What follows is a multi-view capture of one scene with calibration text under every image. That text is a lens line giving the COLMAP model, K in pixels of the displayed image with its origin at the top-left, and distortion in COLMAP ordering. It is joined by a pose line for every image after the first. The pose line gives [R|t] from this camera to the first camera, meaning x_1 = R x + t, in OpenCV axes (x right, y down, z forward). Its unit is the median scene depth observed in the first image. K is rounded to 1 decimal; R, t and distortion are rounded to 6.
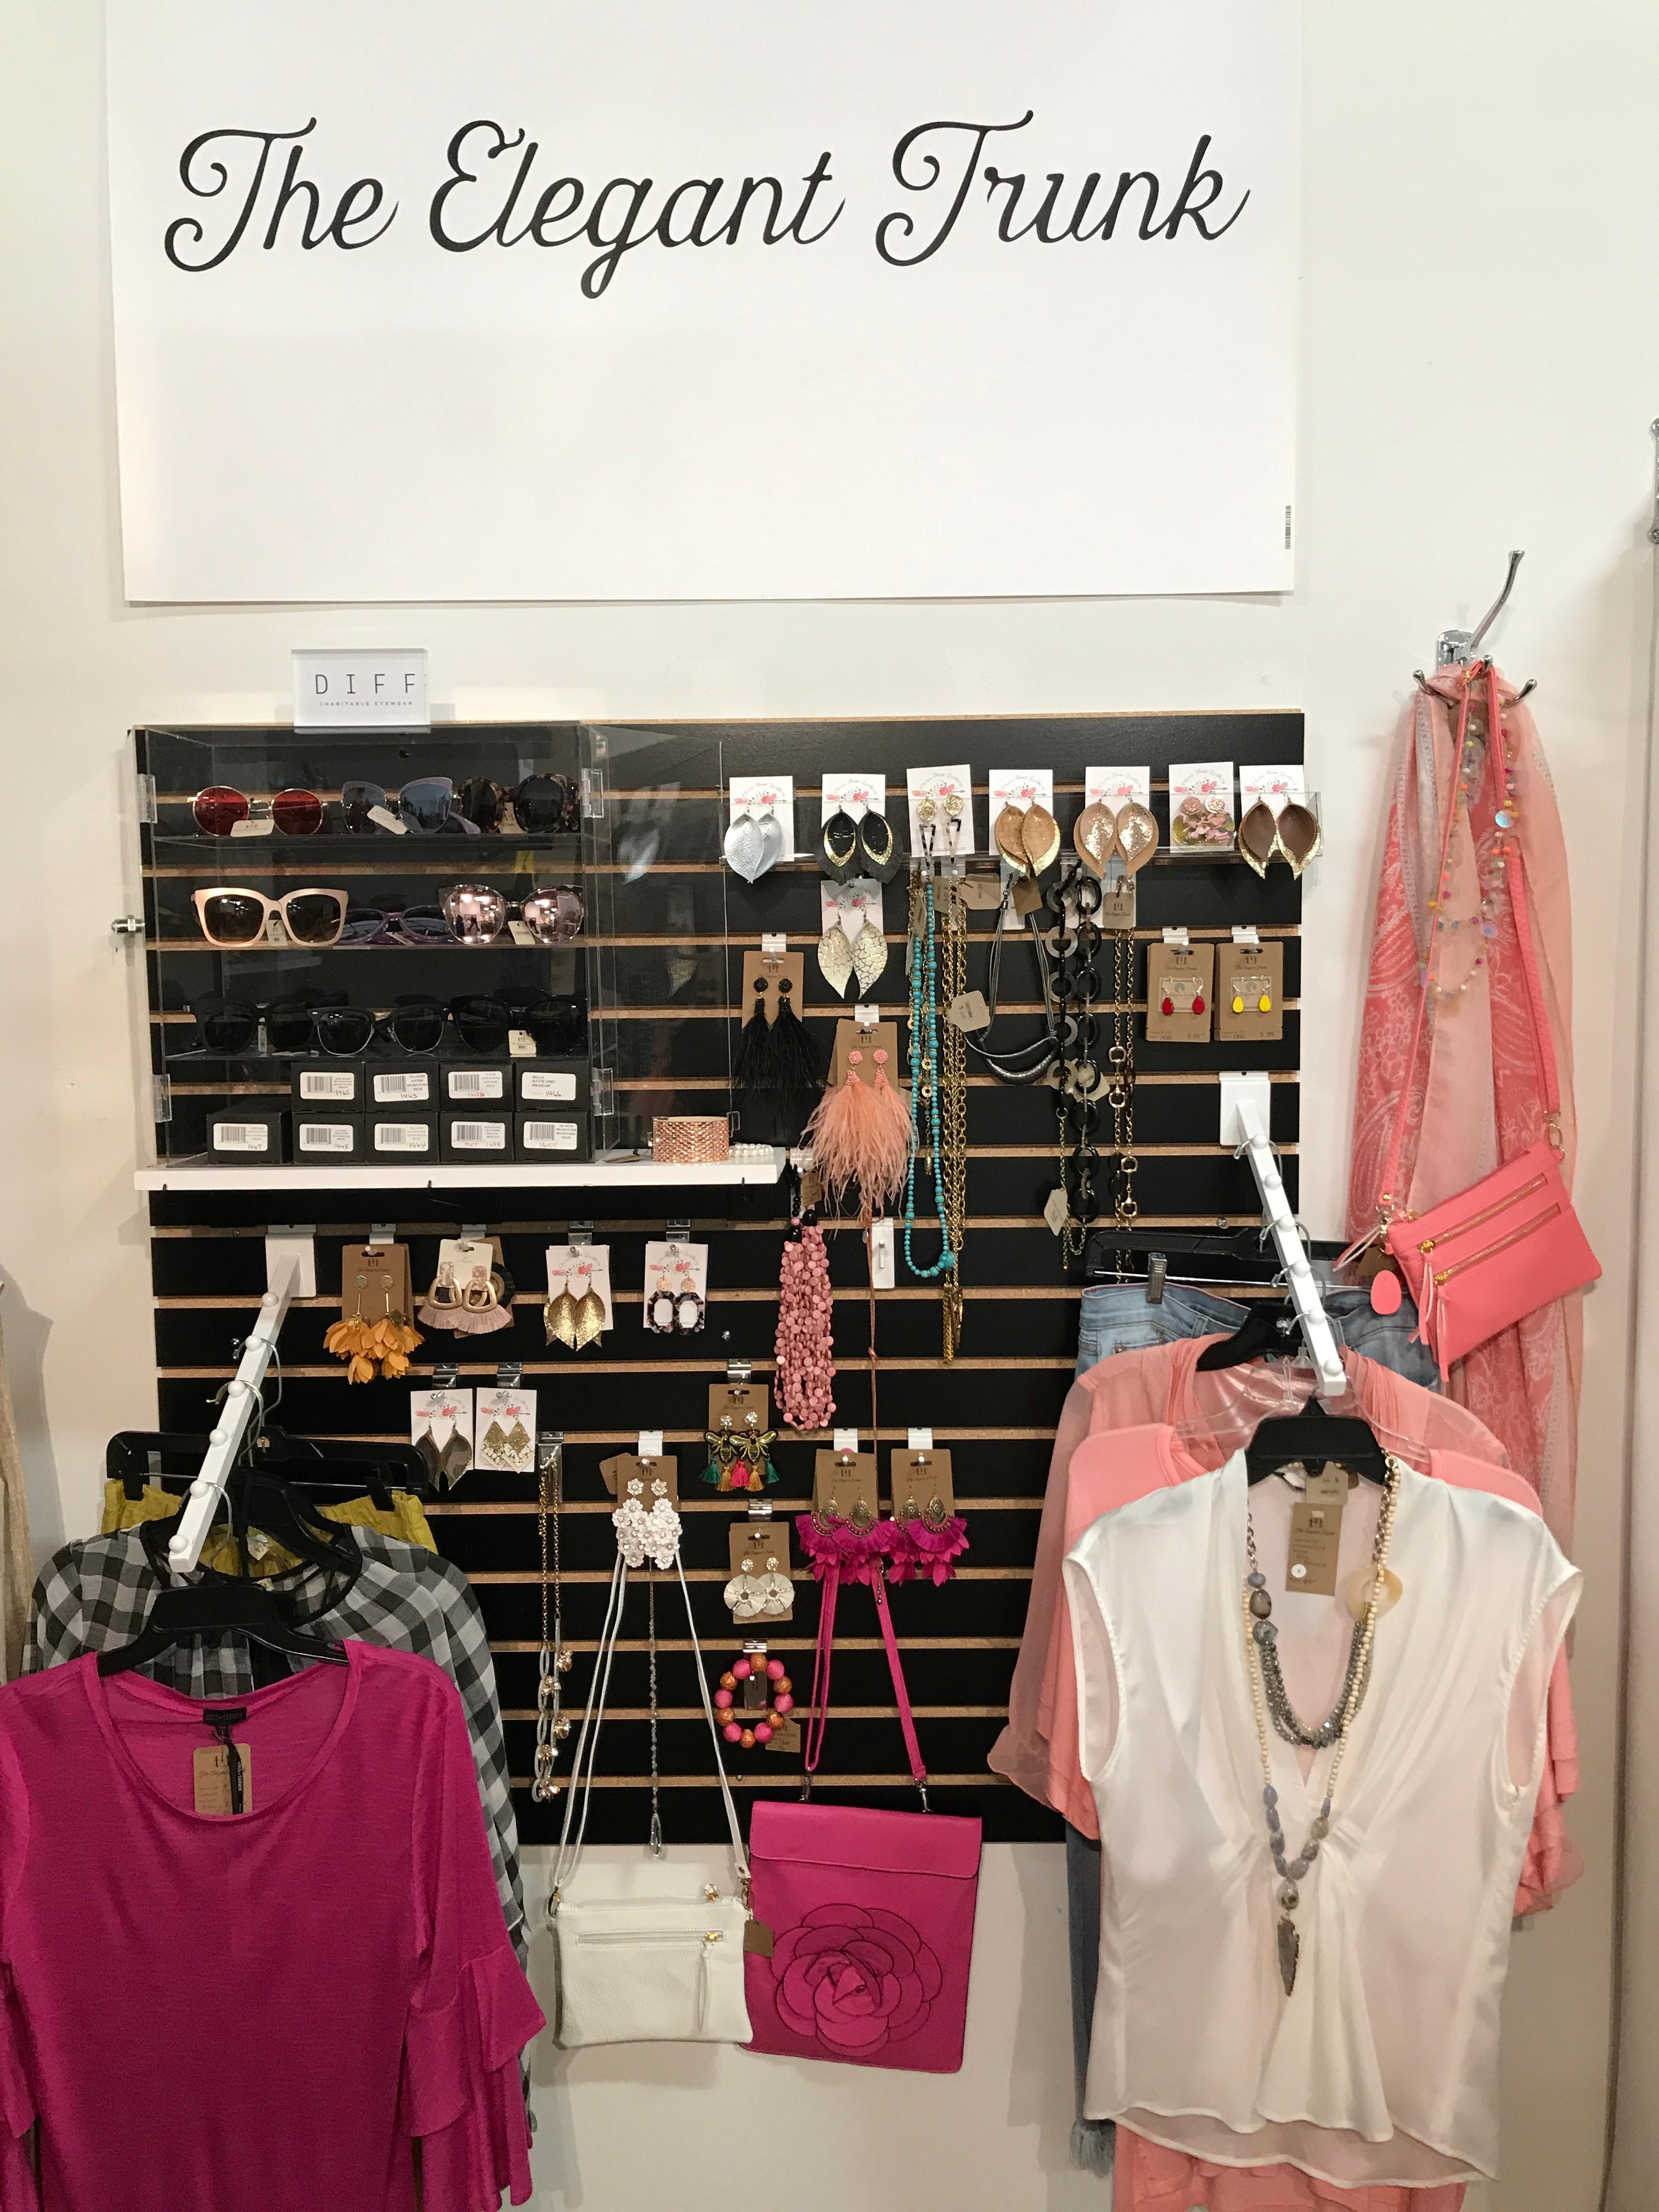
lens RADIAL K [[1829.3, 0, 876.1], [0, 1829.3, 1109.0], [0, 0, 1]] dist [0.036128, -0.043612]
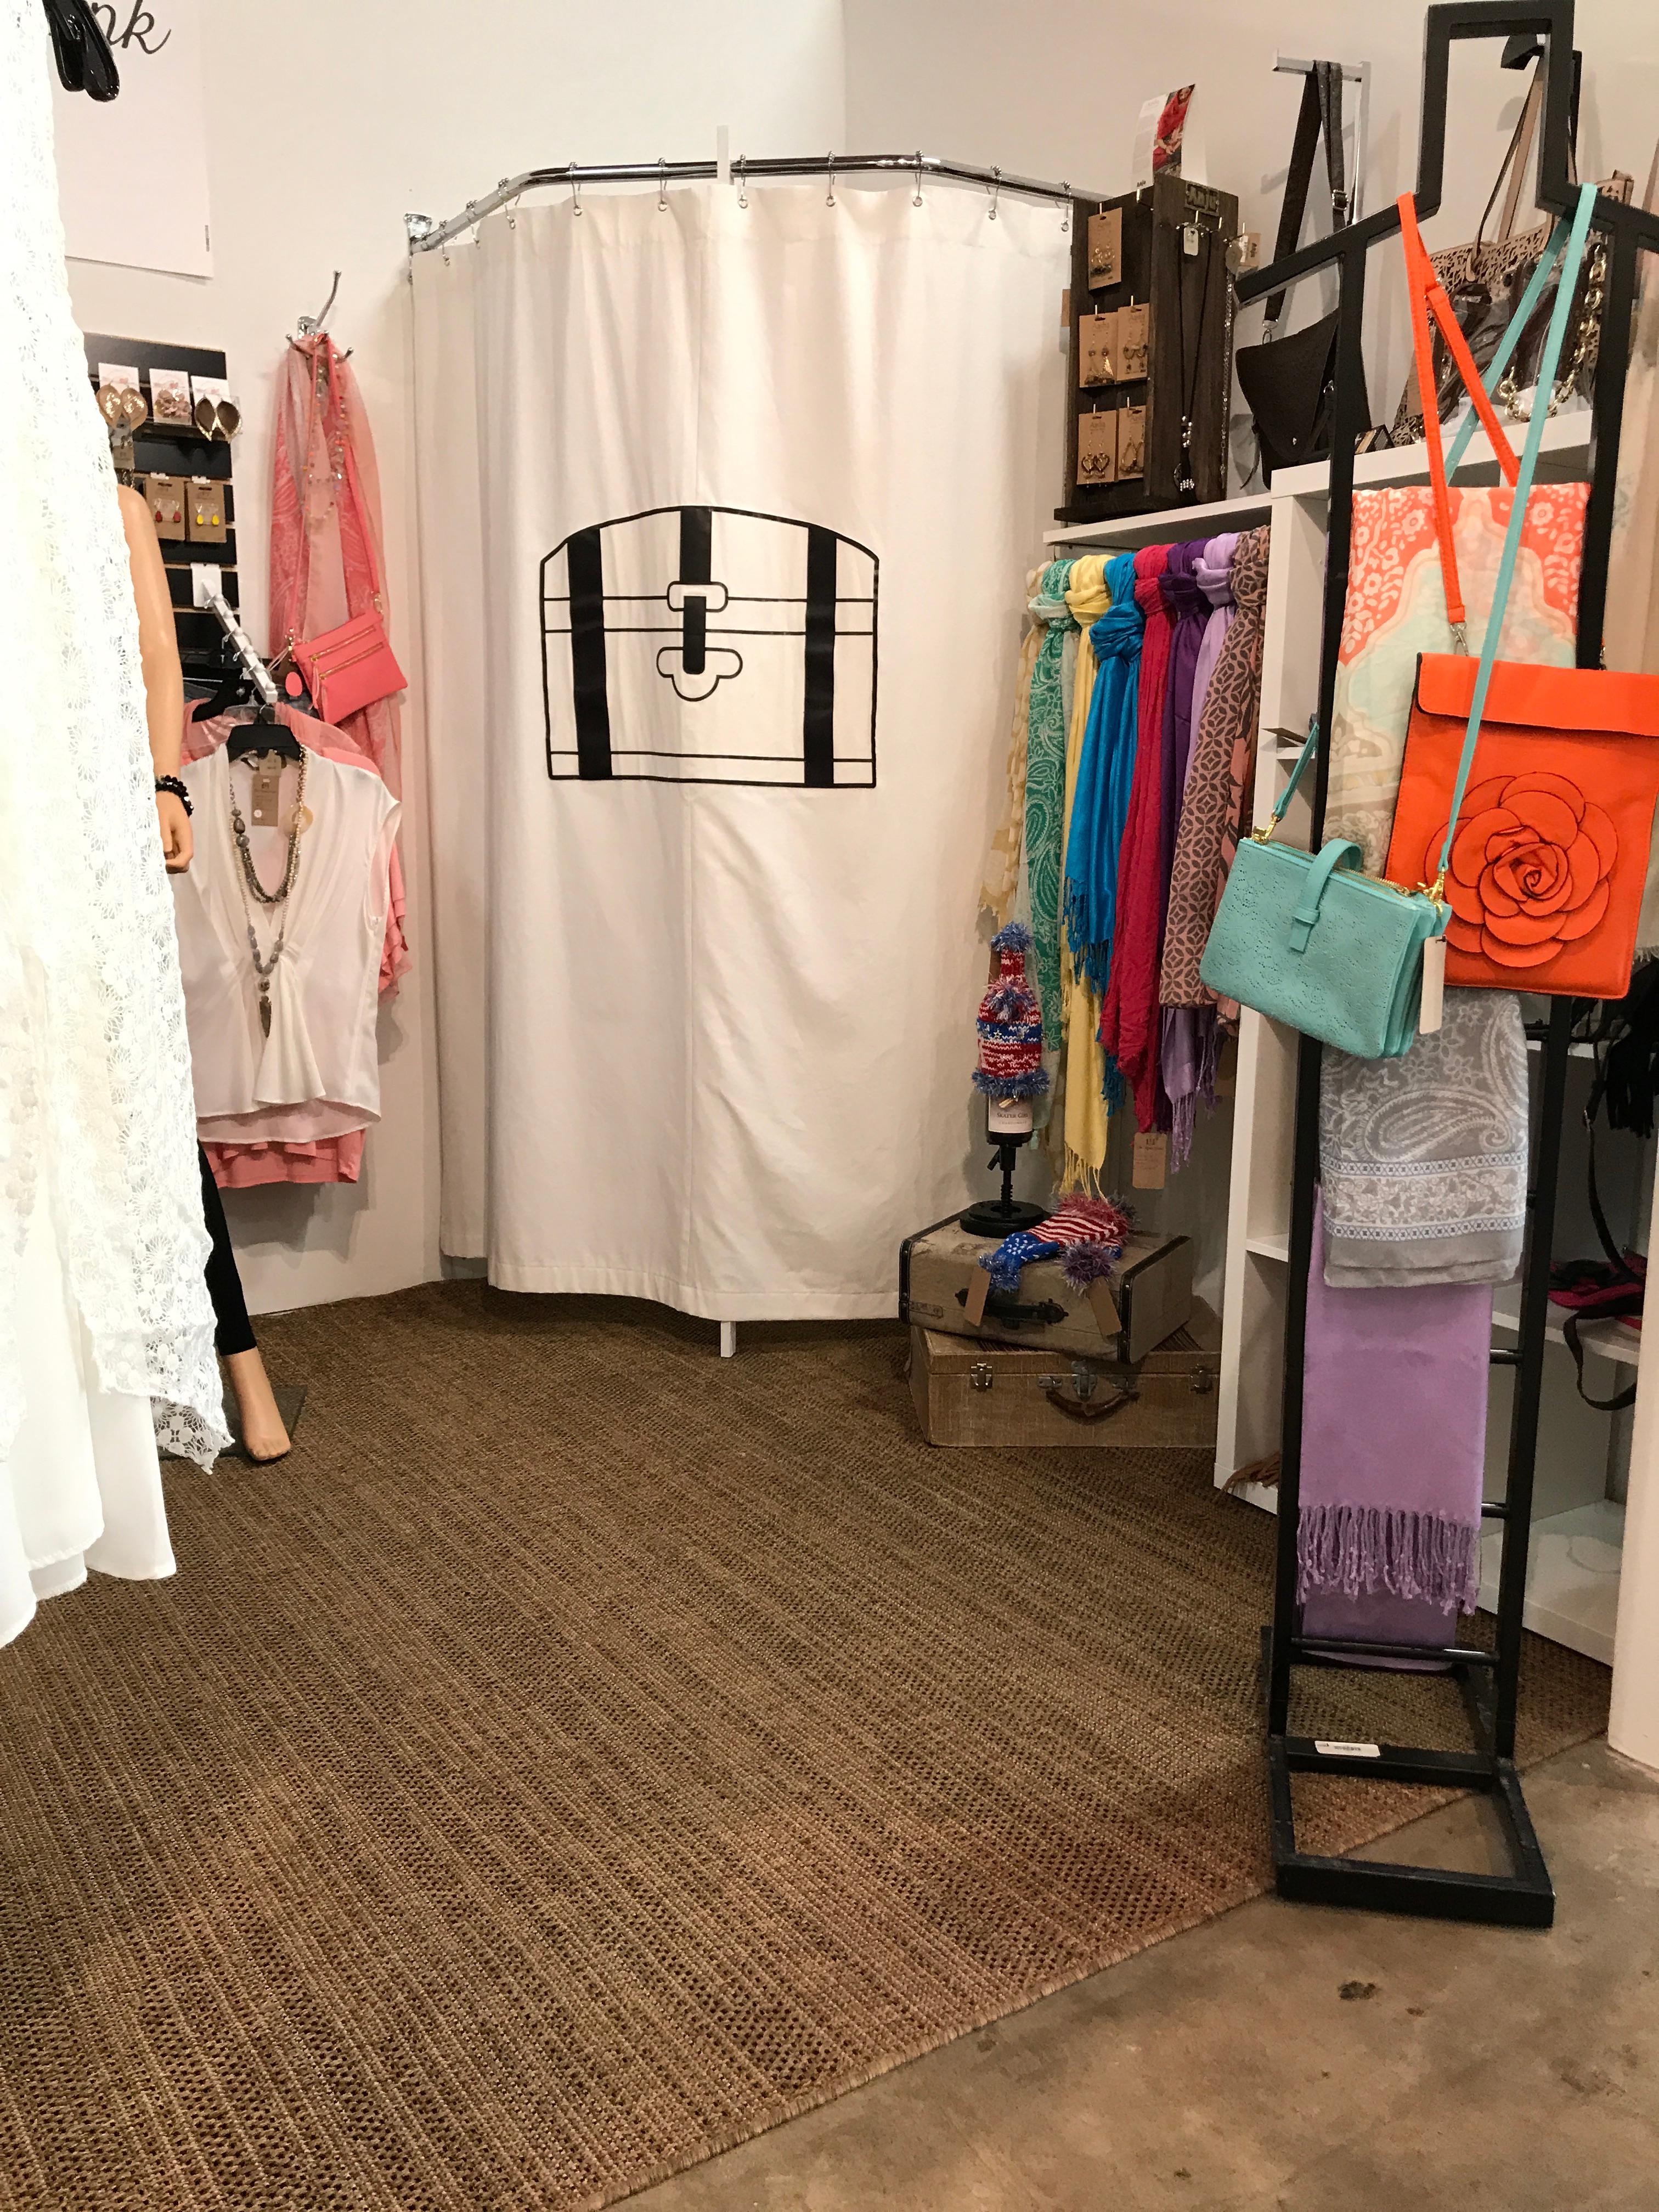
lens RADIAL K [[1829.3, 0, 829.5], [0, 1829.3, 1106.5], [0, 0, 1]] dist [0.036128, -0.043612]
pose [[0.830475, -0.095276, 0.548848, -0.319263], [0.050490, 0.994084, 0.096168, 0.362326], [-0.554763, -0.052154, 0.830372, -0.842892]]
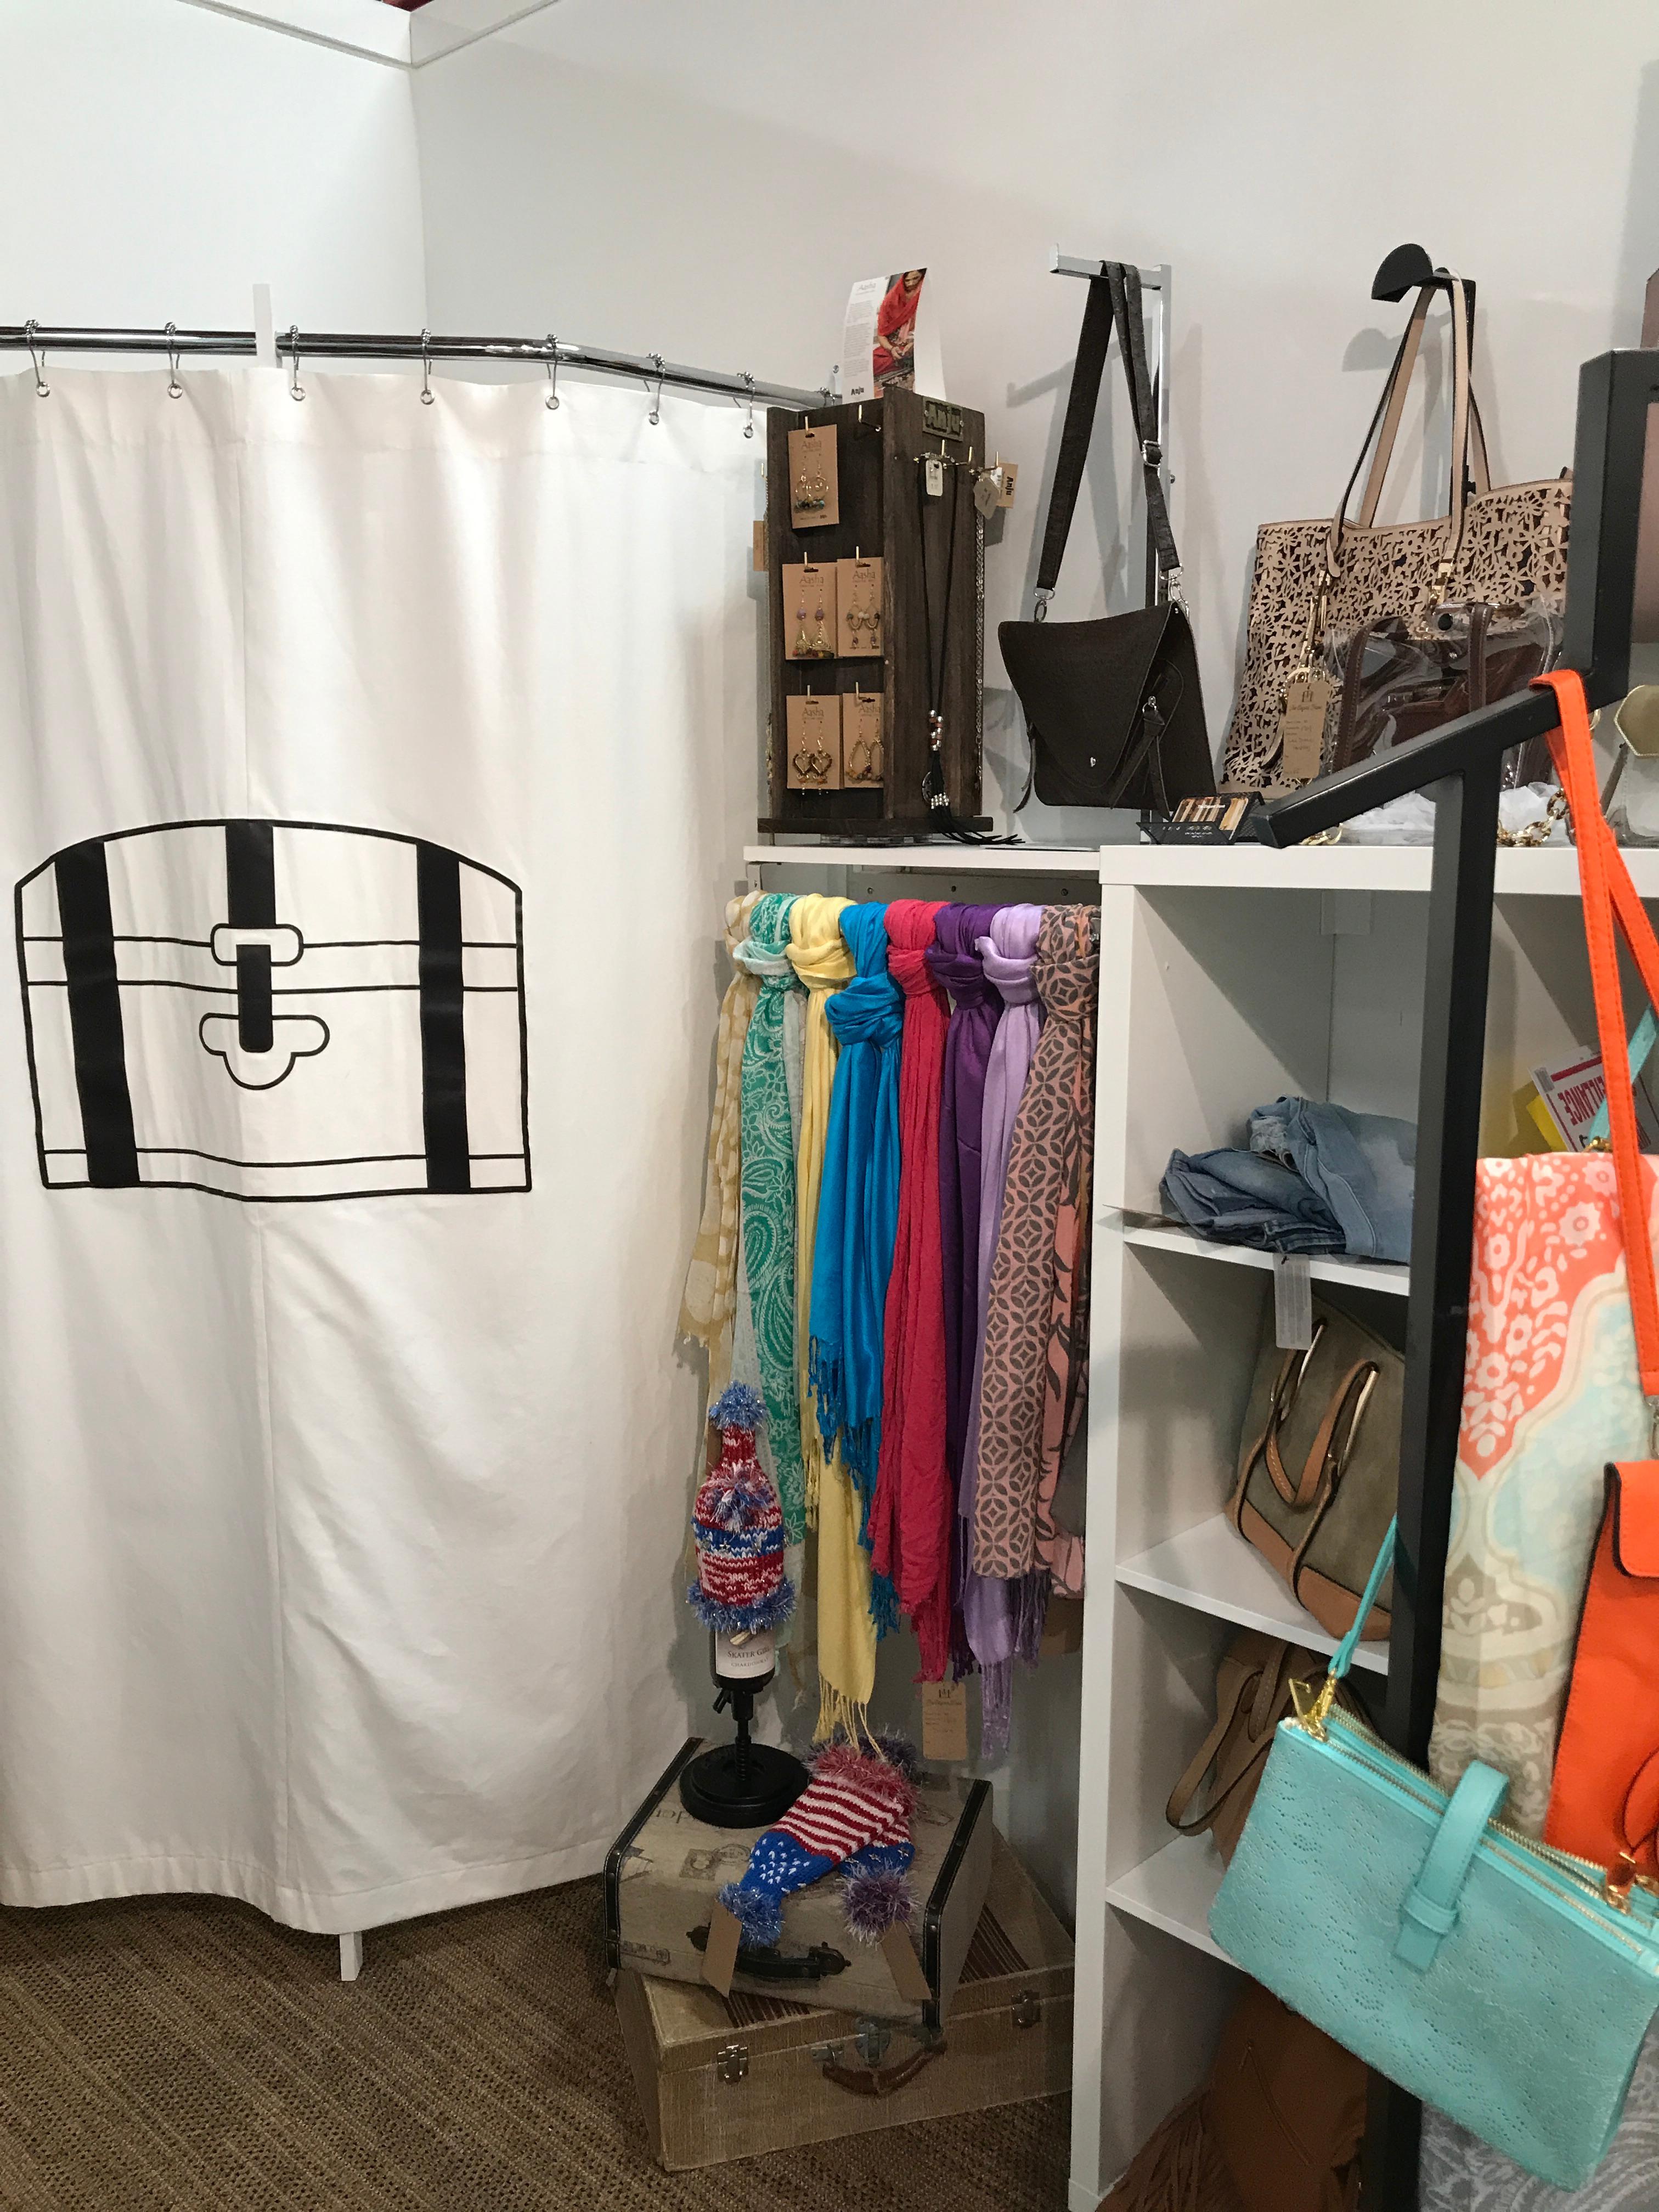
lens RADIAL K [[1829.3, 0, 853.7], [0, 1829.3, 1102.7], [0, 0, 1]] dist [0.036128, -0.043612]
pose [[0.675458, -0.123840, 0.726925, -0.056256], [0.079638, 0.992282, 0.095047, 0.072509], [-0.733085, -0.006309, 0.680107, -0.426632]]
